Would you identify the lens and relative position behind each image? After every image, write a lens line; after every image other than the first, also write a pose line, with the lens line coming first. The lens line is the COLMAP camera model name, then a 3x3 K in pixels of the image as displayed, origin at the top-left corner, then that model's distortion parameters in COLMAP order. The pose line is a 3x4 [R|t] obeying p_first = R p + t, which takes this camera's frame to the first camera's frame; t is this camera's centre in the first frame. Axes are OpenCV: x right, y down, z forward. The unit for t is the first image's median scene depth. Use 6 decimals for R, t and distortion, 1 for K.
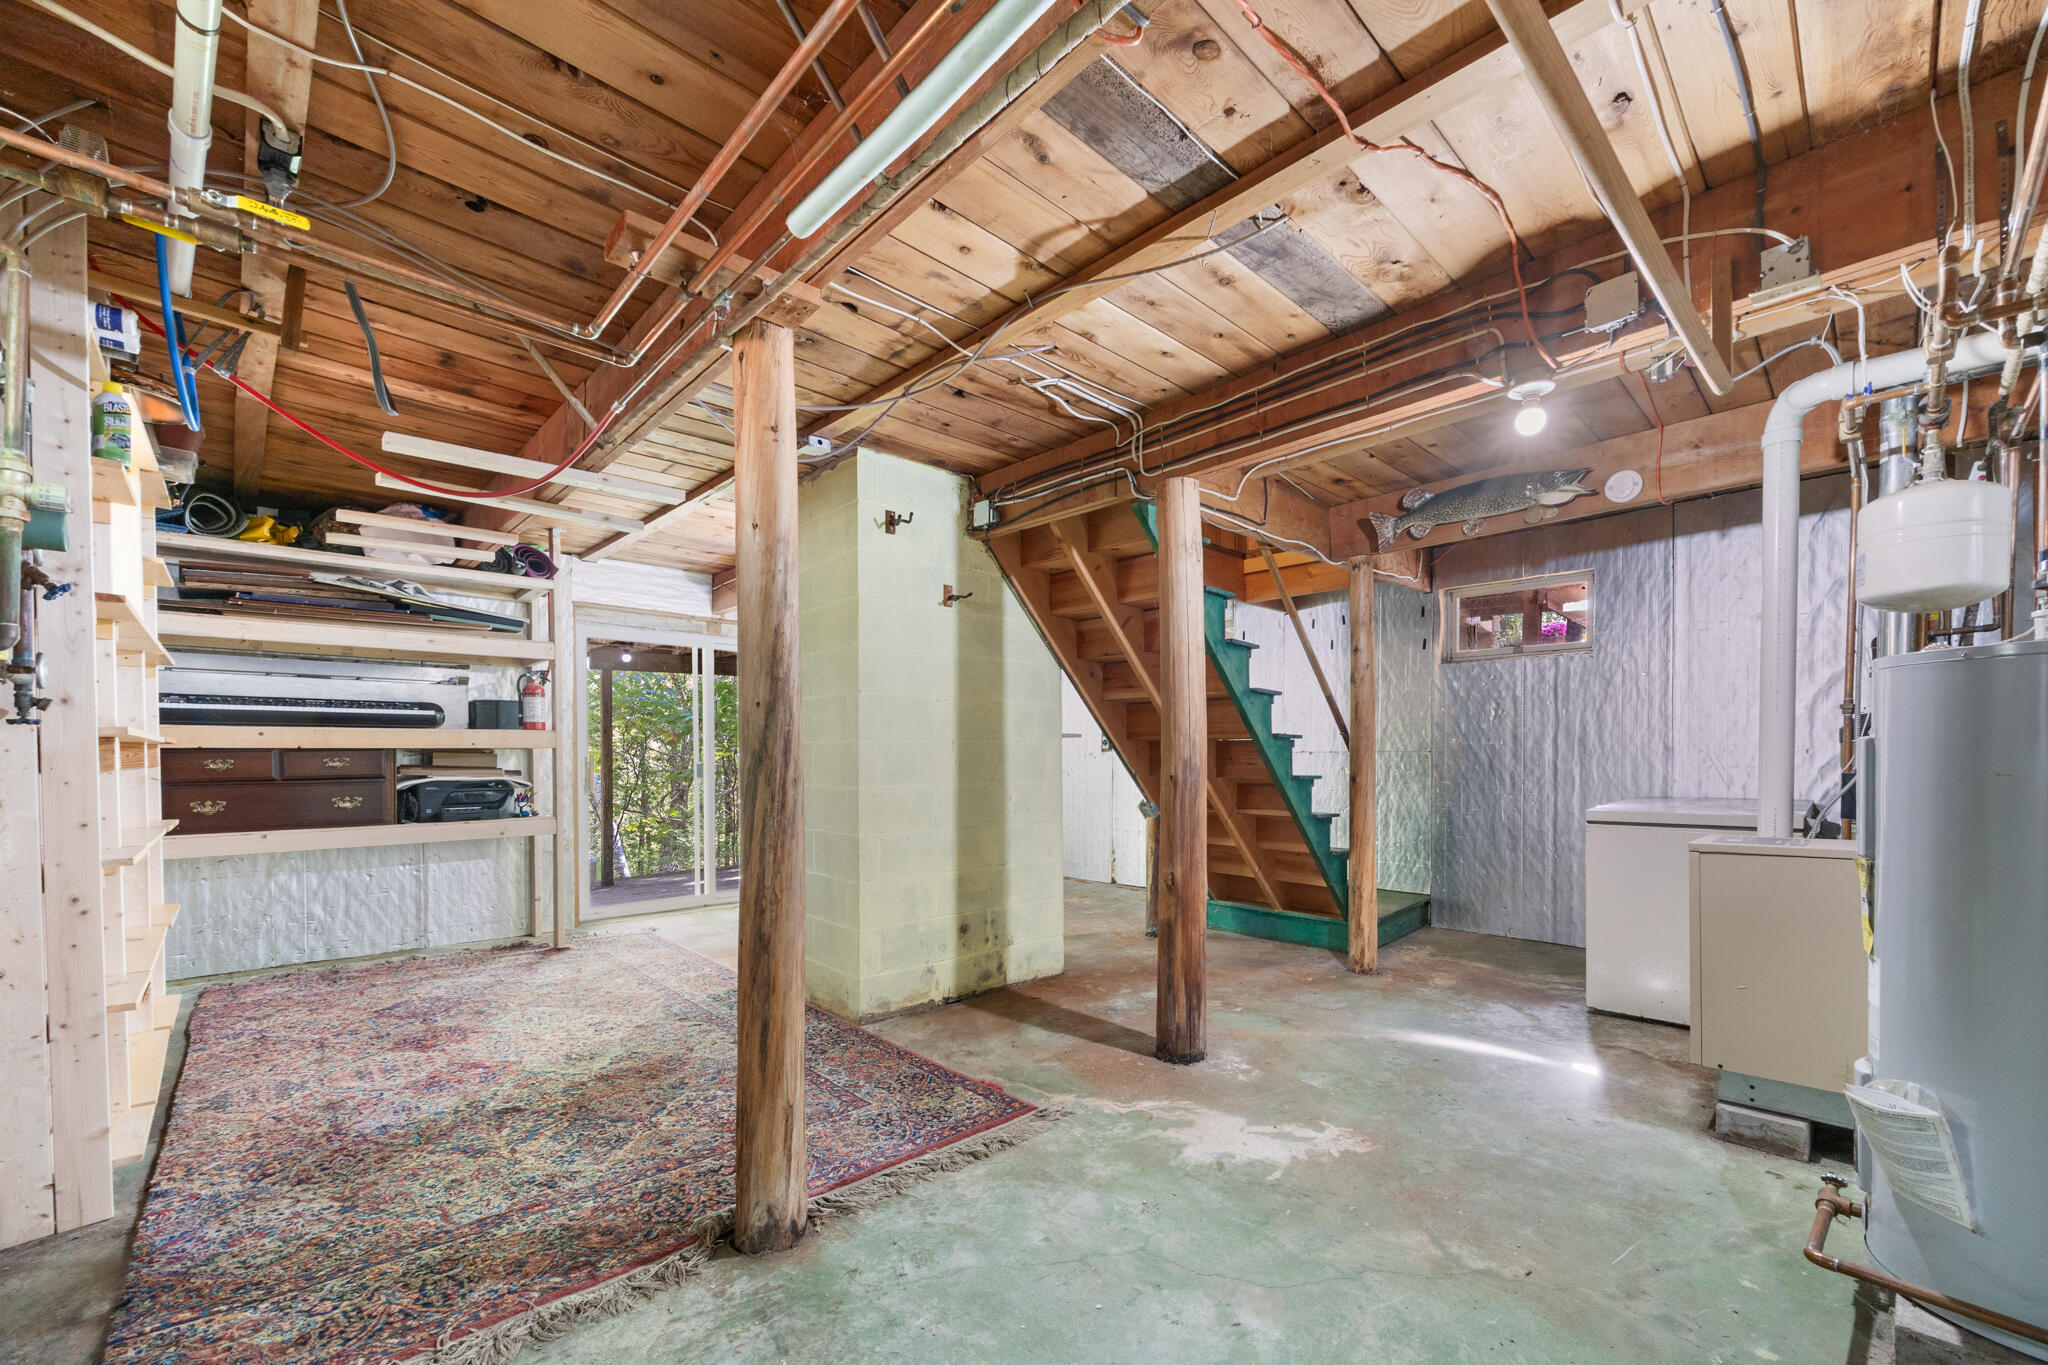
lens RADIAL K [[796.3, 0, 1021.2], [0, 796.3, 768.5], [0, 0, 1]] dist [-0.004107, 0.000808]
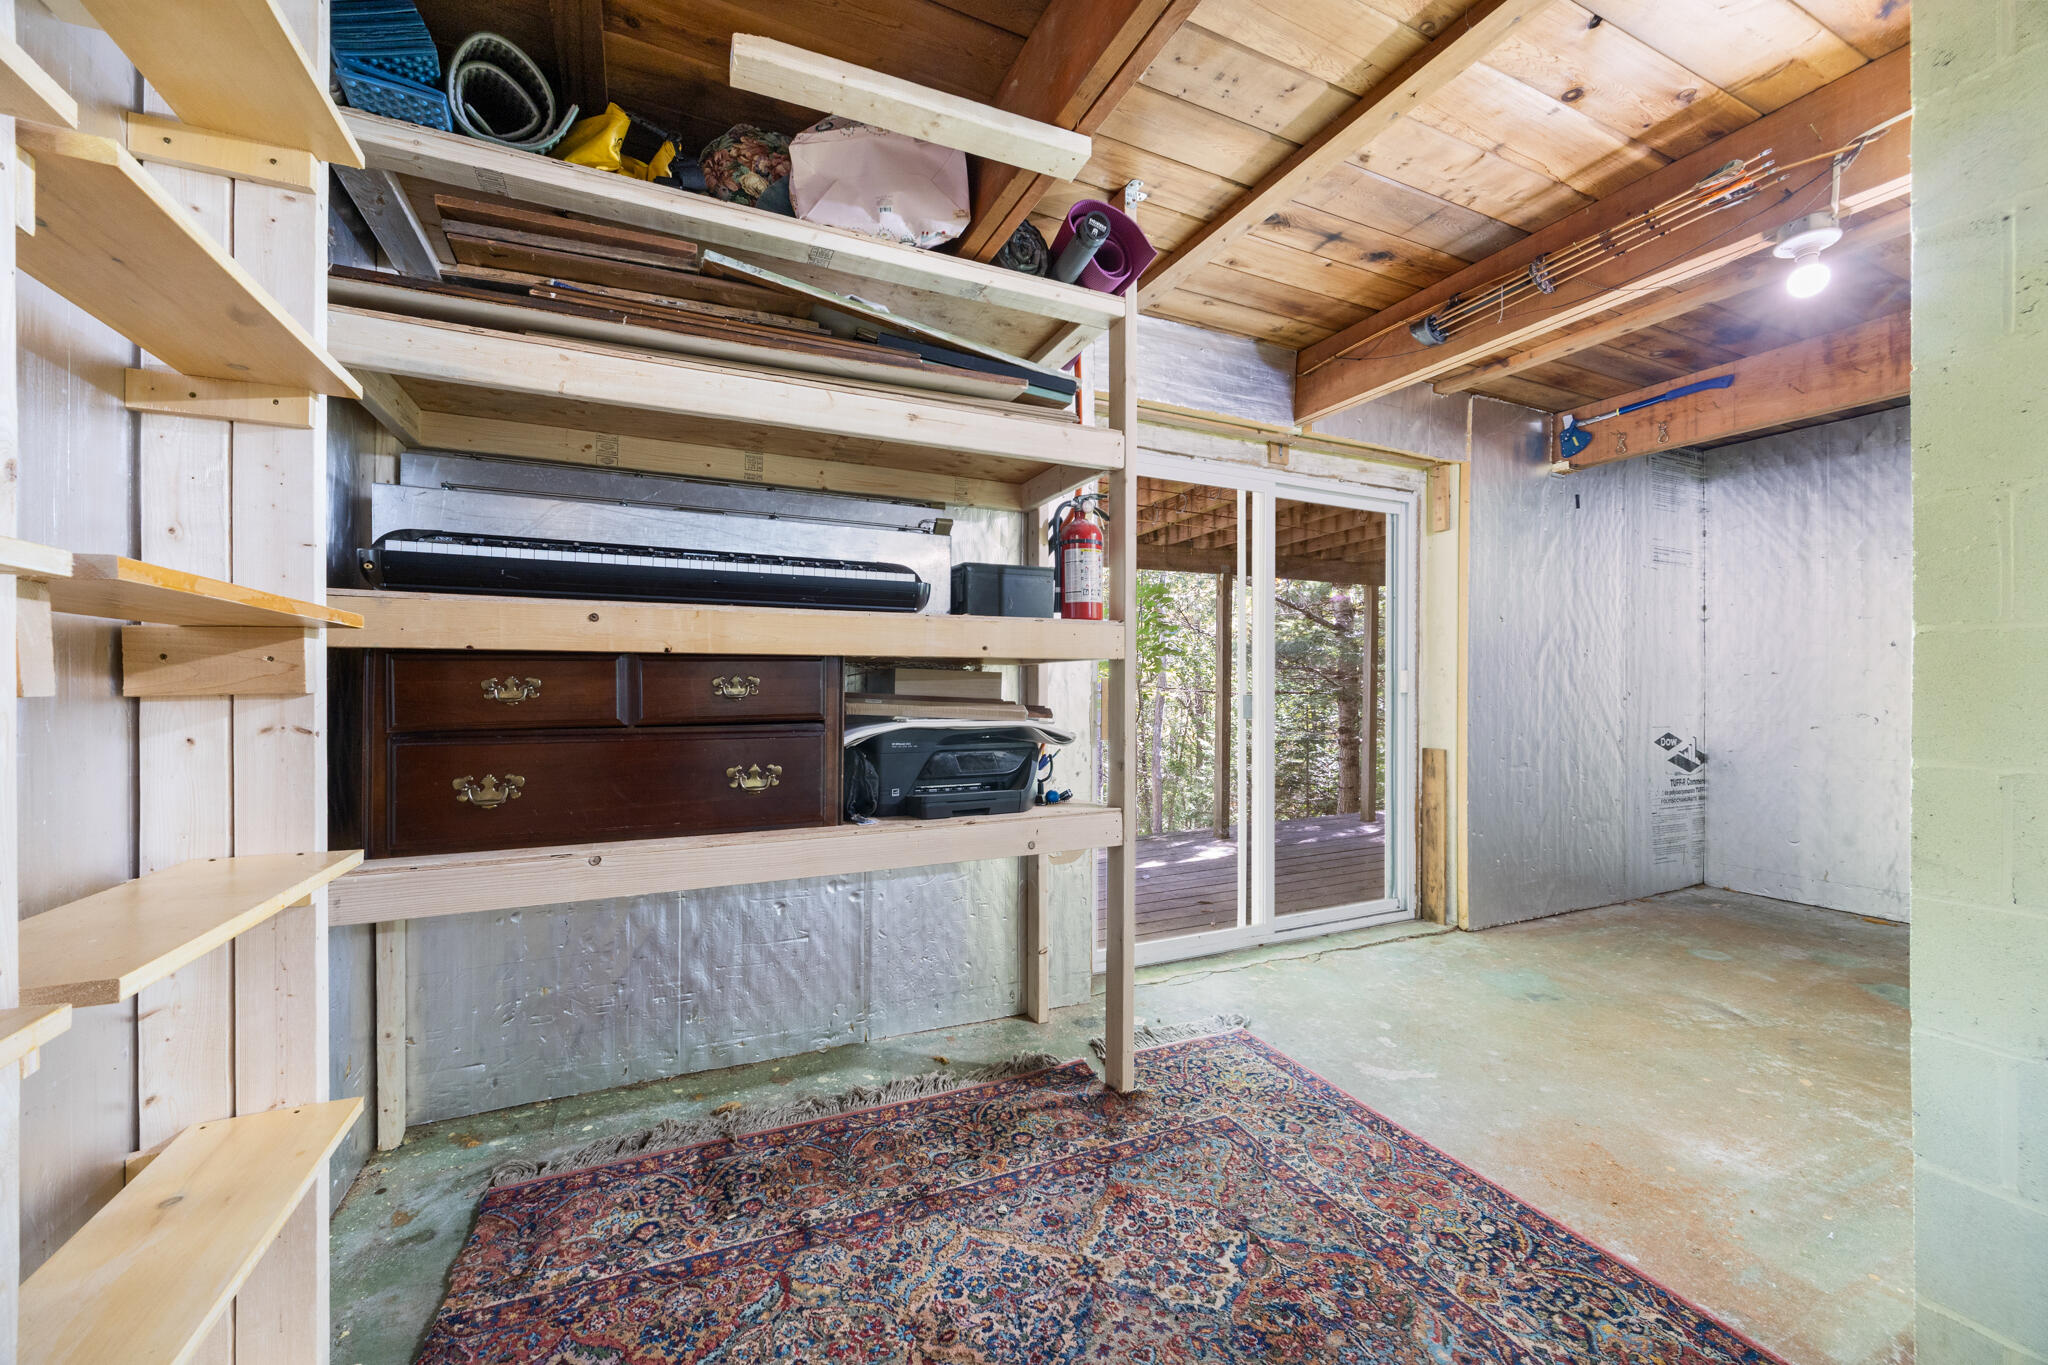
lens RADIAL K [[796.3, 0, 1032.3], [0, 796.3, 685.9], [0, 0, 1]] dist [-0.004107, 0.000808]
pose [[0.942846, 0.008024, -0.333133, -0.511920], [-0.012196, 0.999871, -0.010435, -0.004903], [0.333006, 0.013901, 0.942822, 0.582549]]
